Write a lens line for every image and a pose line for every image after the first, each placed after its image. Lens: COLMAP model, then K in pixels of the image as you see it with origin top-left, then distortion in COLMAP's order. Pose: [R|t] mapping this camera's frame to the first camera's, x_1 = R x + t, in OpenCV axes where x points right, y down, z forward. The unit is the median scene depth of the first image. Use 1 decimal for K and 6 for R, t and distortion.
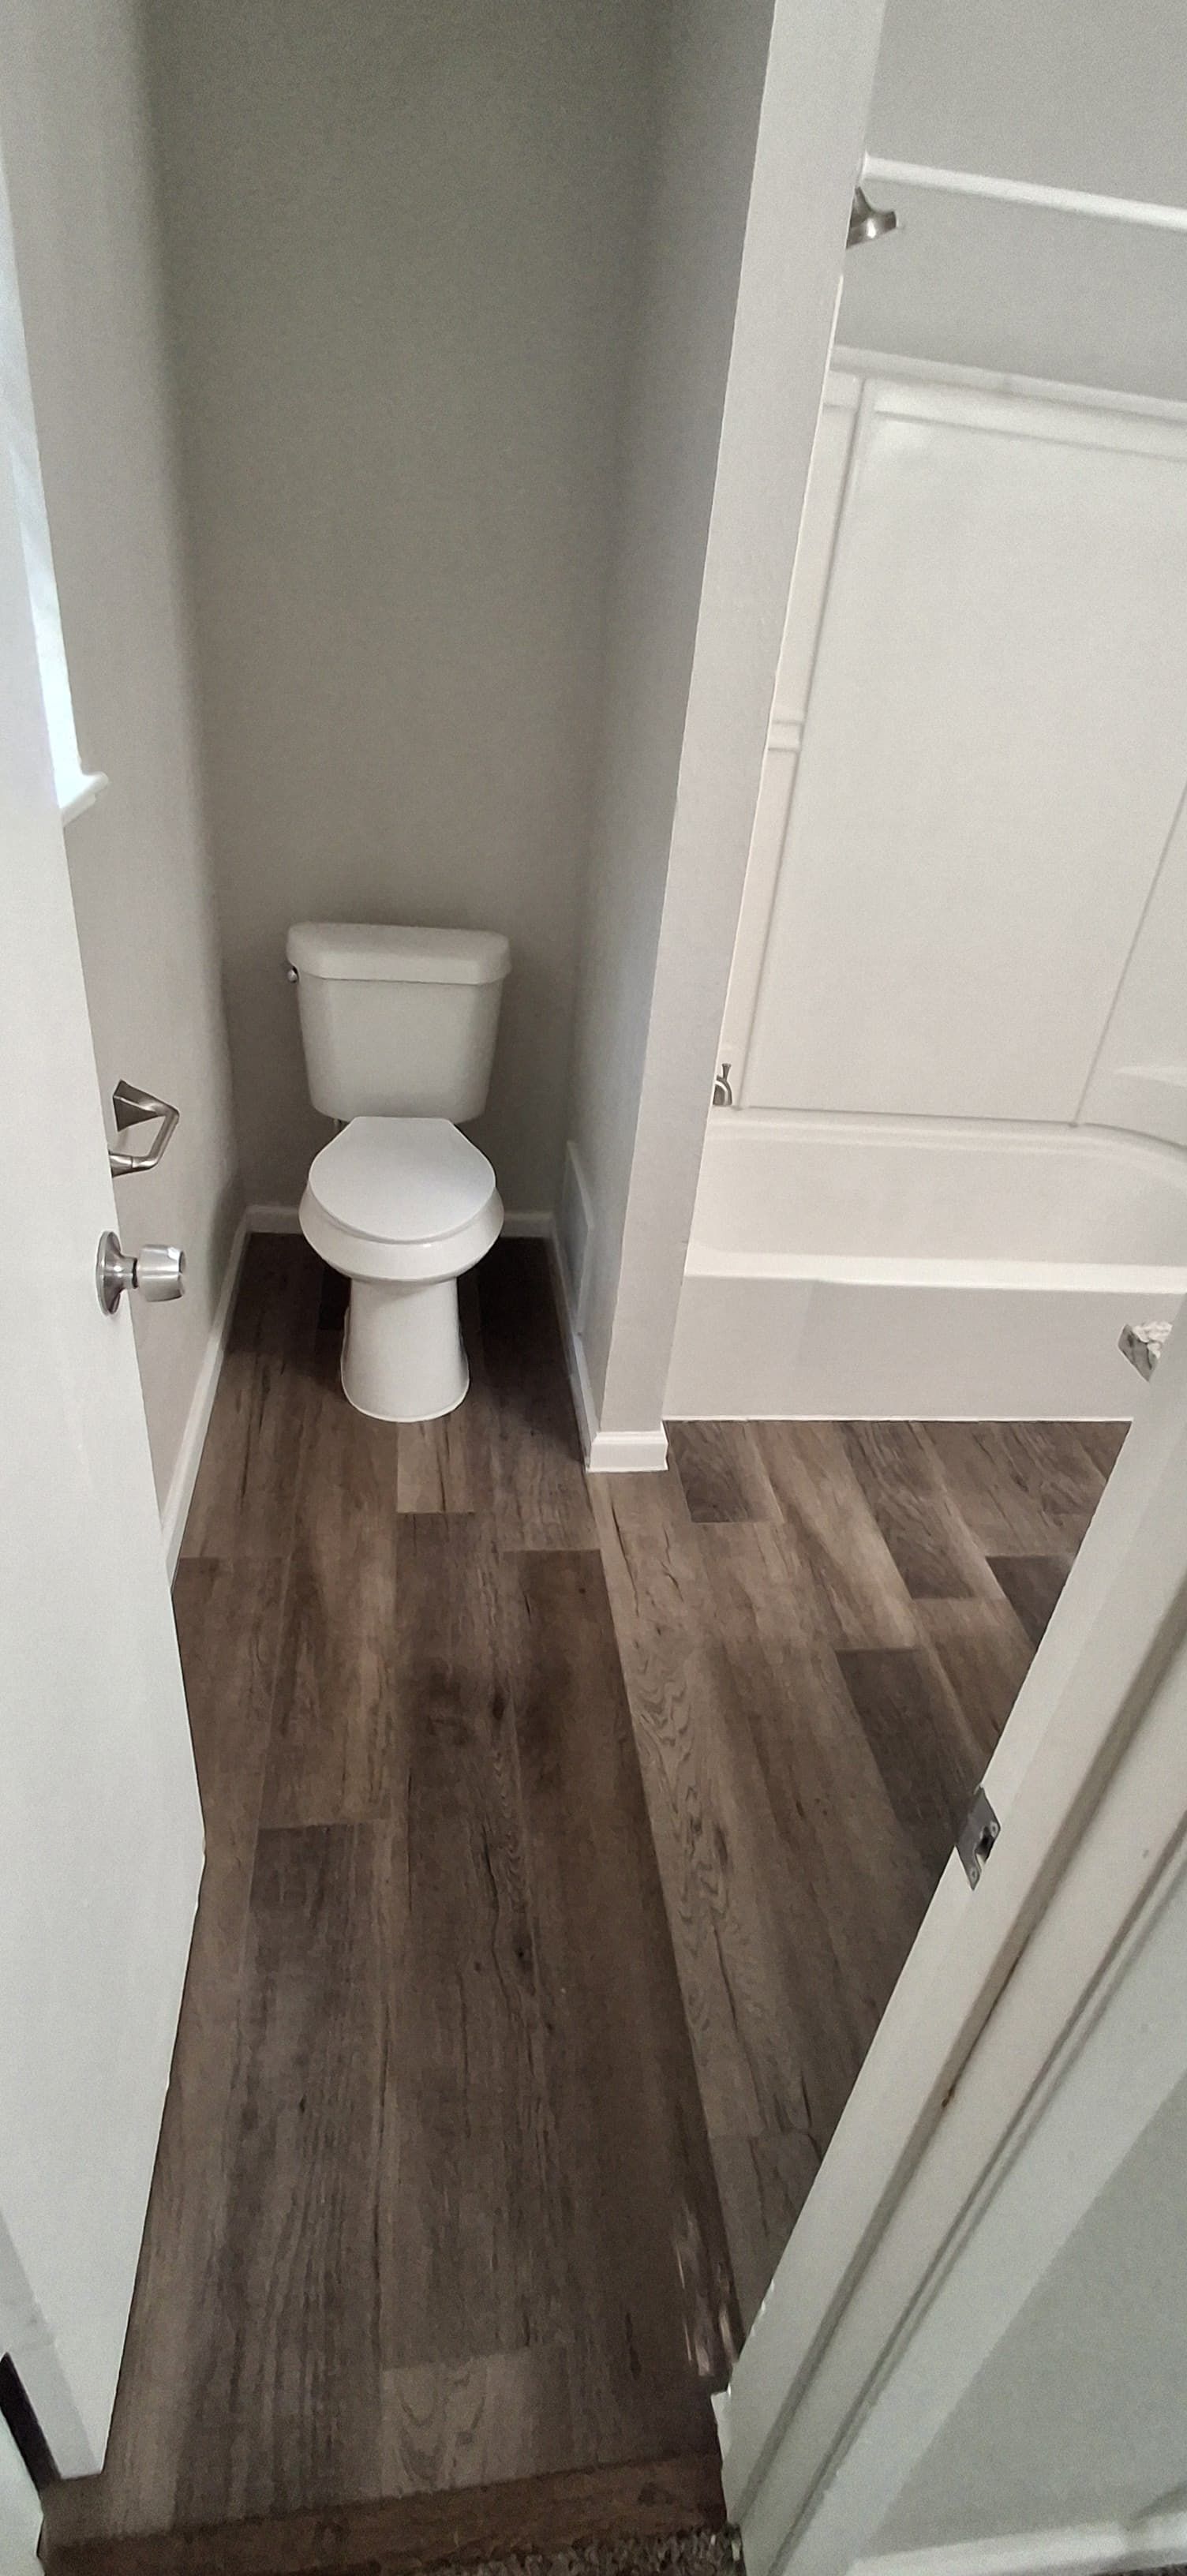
lens RADIAL K [[1199.9, 0, 602.9], [0, 1199.9, 1288.0], [0, 0, 1]] dist [0.003189, 0.006775]
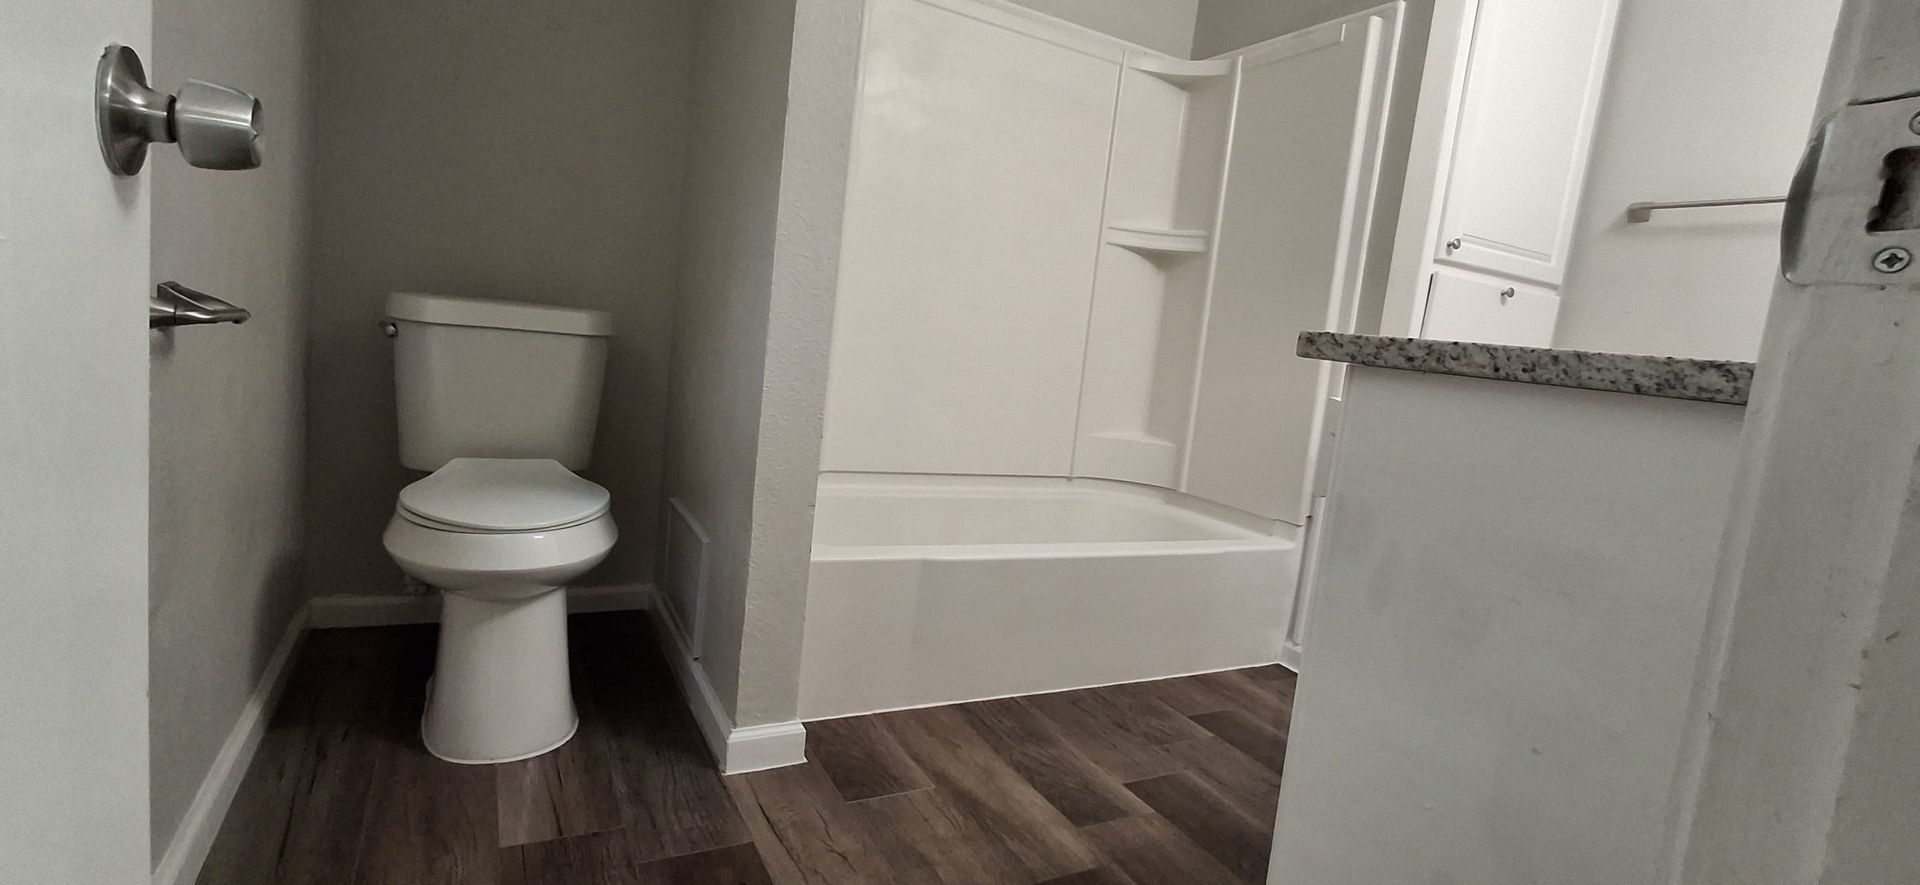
lens RADIAL K [[884.8, 0, 973.9], [0, 884.8, 413.8], [0, 0, 1]] dist [-0.004830, -0.001052]
pose [[0.932134, -0.032450, 0.360657, -0.072473], [0.173174, 0.914648, -0.365281, 0.184288], [-0.318021, 0.402947, 0.858194, 0.236845]]
